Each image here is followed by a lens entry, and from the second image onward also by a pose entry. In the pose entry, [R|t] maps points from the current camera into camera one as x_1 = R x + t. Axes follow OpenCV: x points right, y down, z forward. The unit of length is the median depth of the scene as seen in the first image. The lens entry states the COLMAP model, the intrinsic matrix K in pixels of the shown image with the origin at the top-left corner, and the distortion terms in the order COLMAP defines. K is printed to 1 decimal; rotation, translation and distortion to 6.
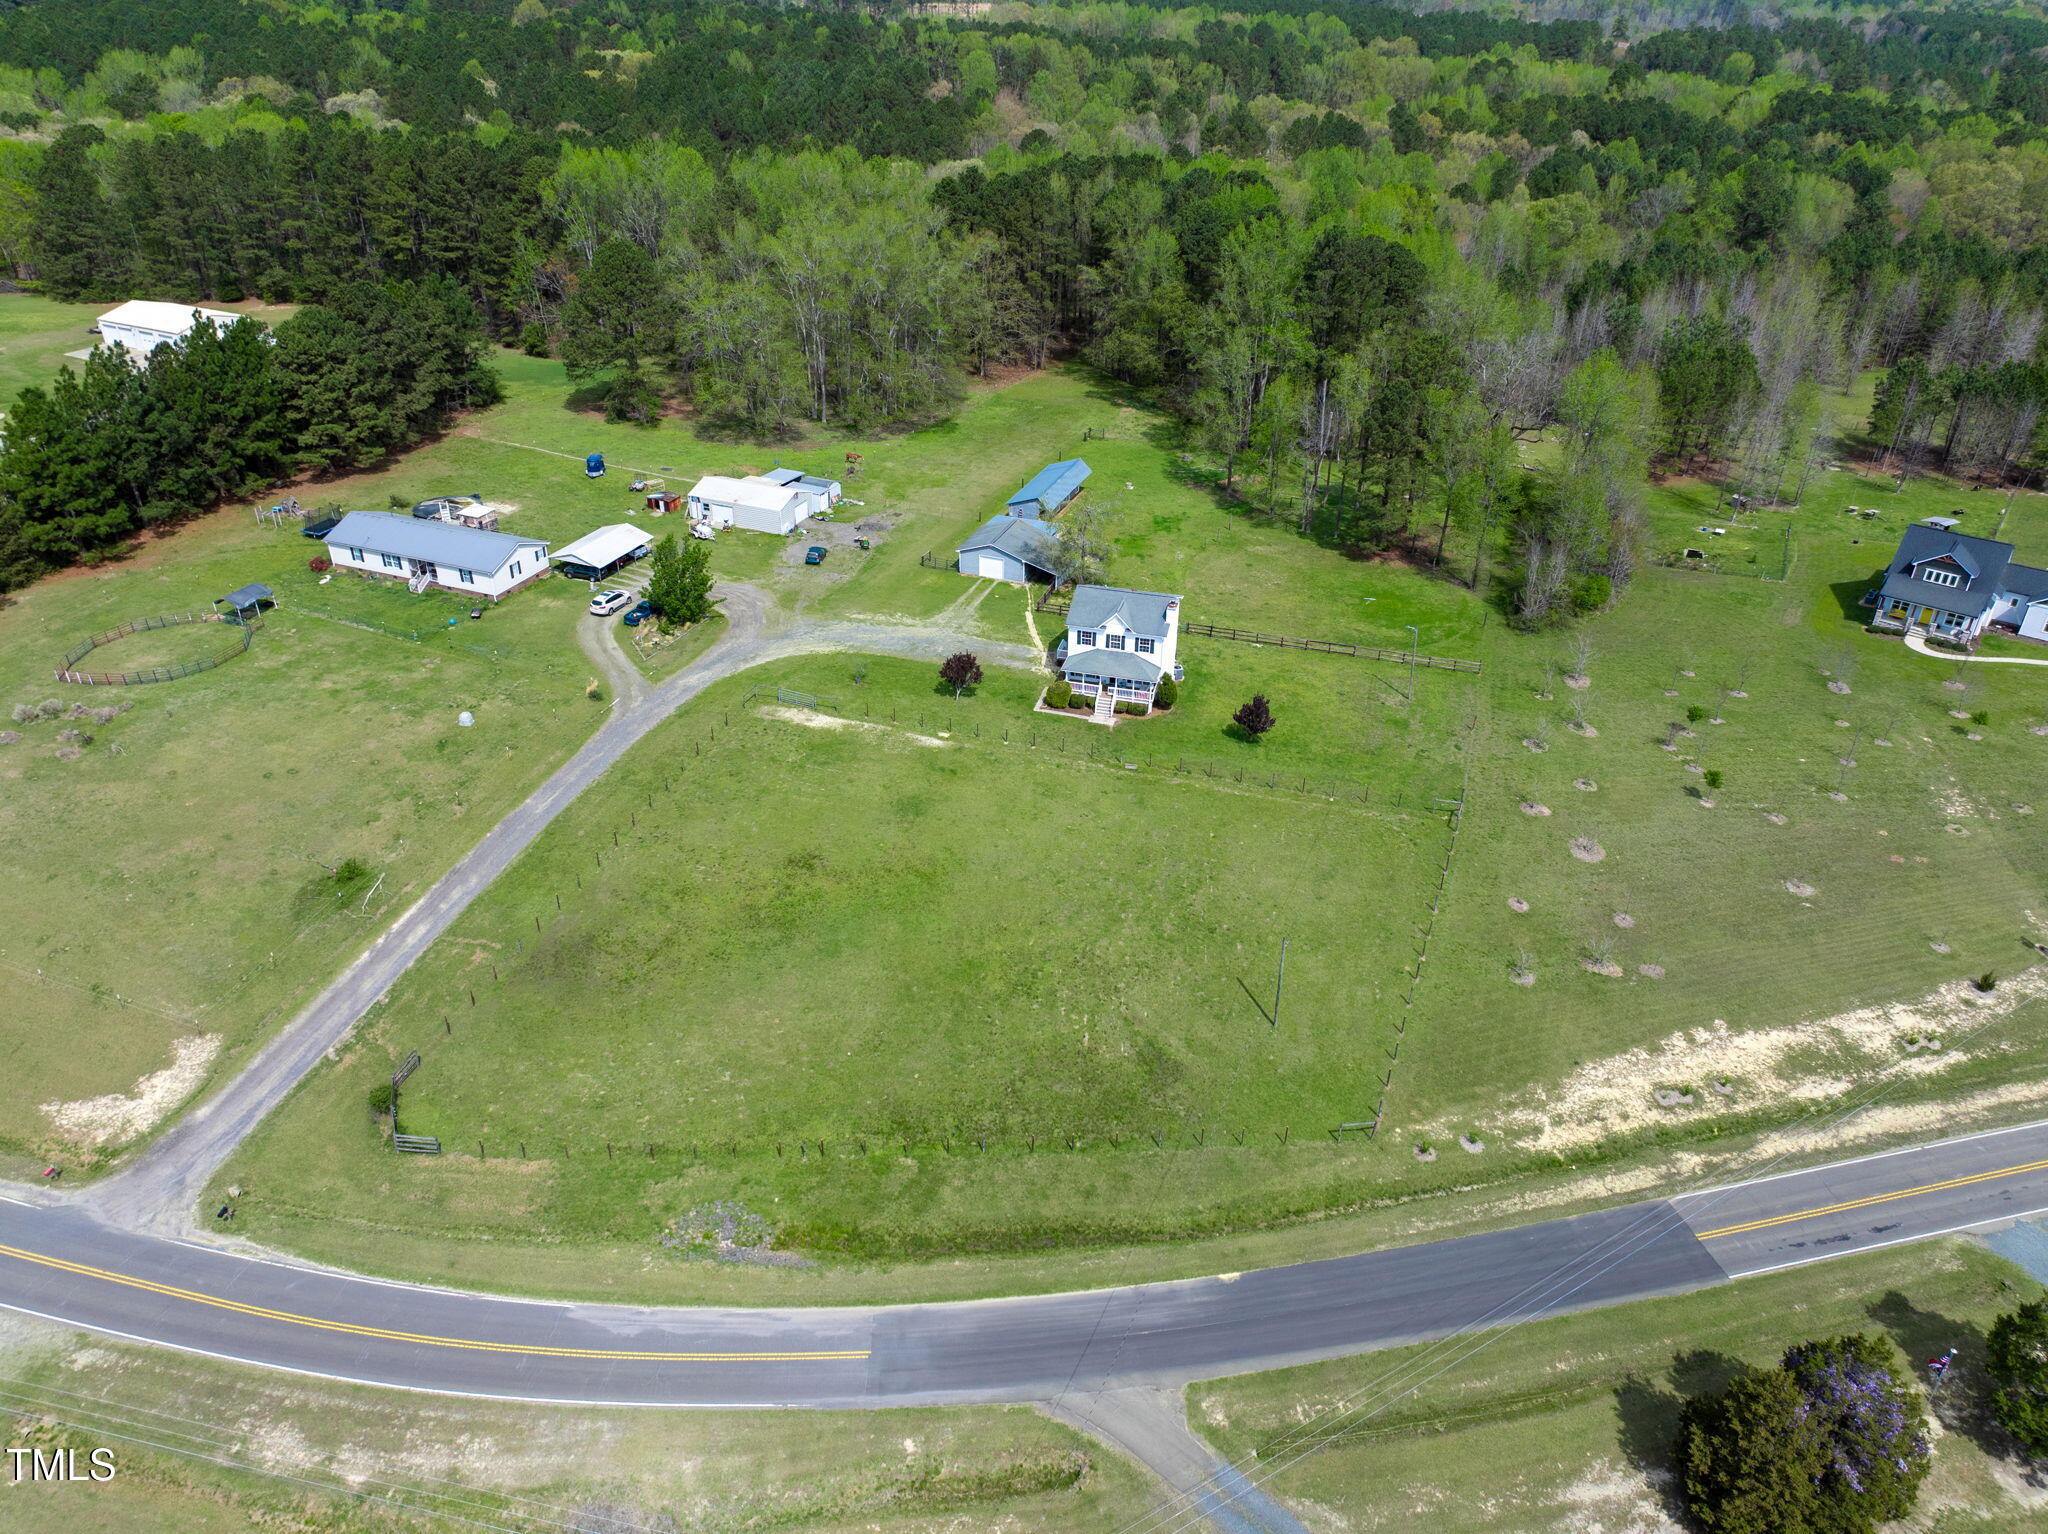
lens RADIAL K [[1417.3, 0, 1024.0], [0, 1417.3, 767.0], [0, 0, 1]] dist [0.004876, -0.002164]
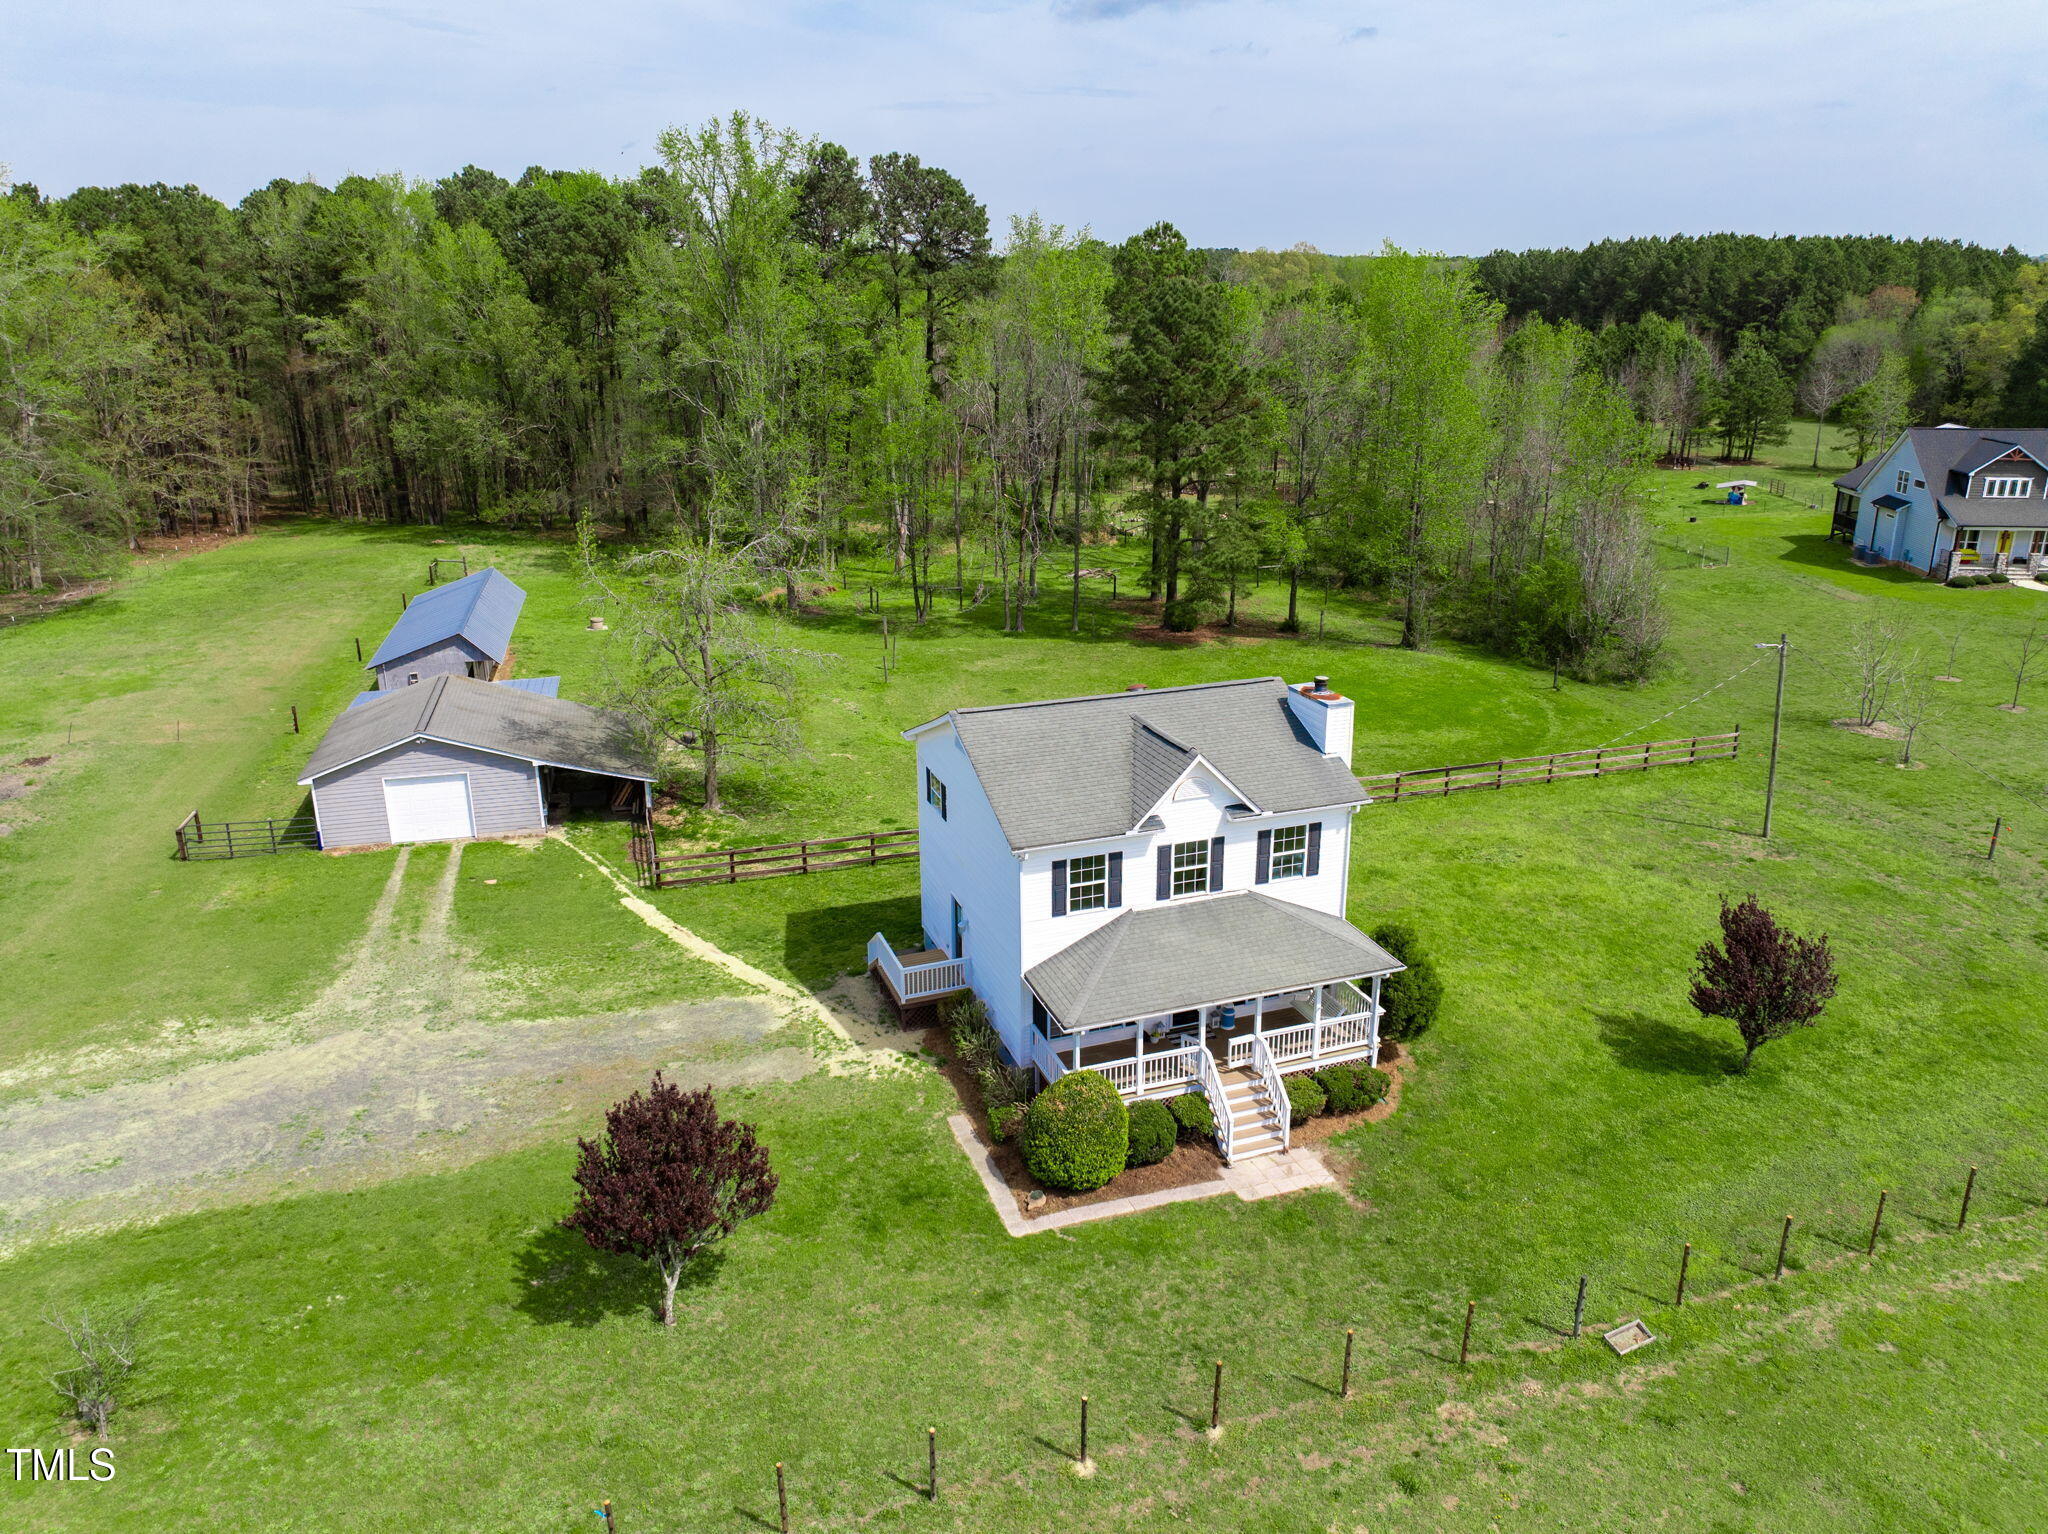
lens RADIAL K [[1459.6, 0, 1024.0], [0, 1459.6, 767.0], [0, 0, 1]] dist [-0.037370, -0.002356]
pose [[0.821933, -0.201728, 0.532665, -0.129979], [0.305277, 0.945538, -0.112972, -0.107854], [-0.480866, 0.255466, 0.838752, 0.993931]]
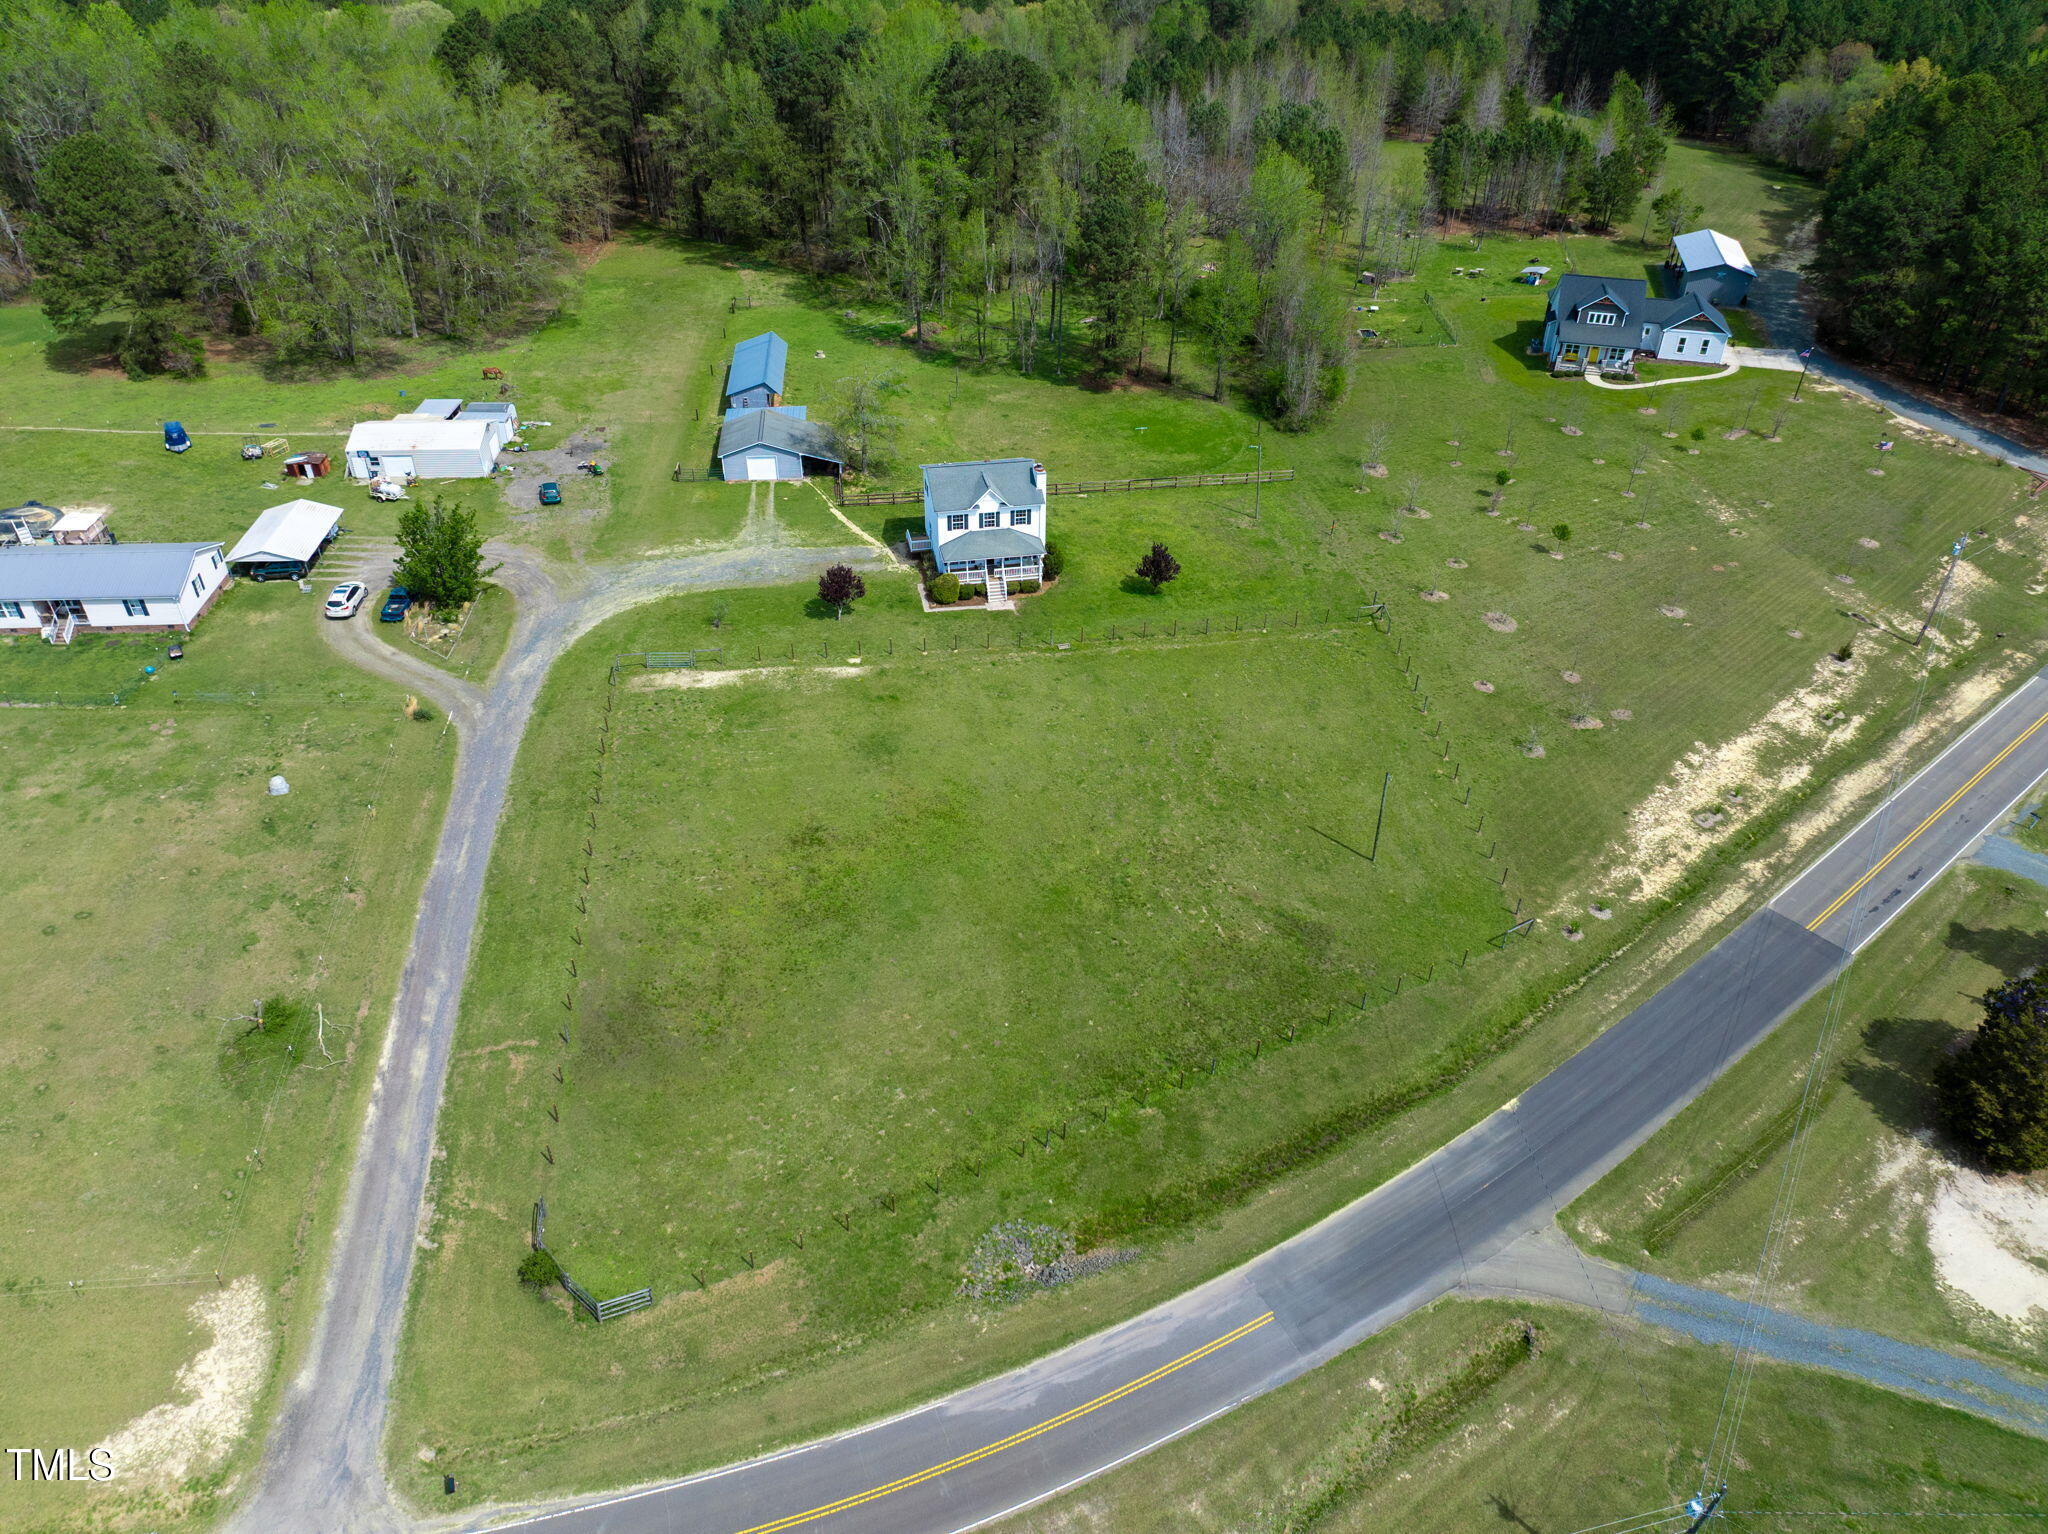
lens RADIAL K [[1417.3, 0, 1024.0], [0, 1417.3, 767.0], [0, 0, 1]] dist [0.004876, -0.002164]
pose [[0.898743, -0.261537, 0.351936, -0.360625], [0.224993, 0.963986, 0.141806, -0.074782], [-0.376349, -0.048264, 0.925220, 0.160150]]
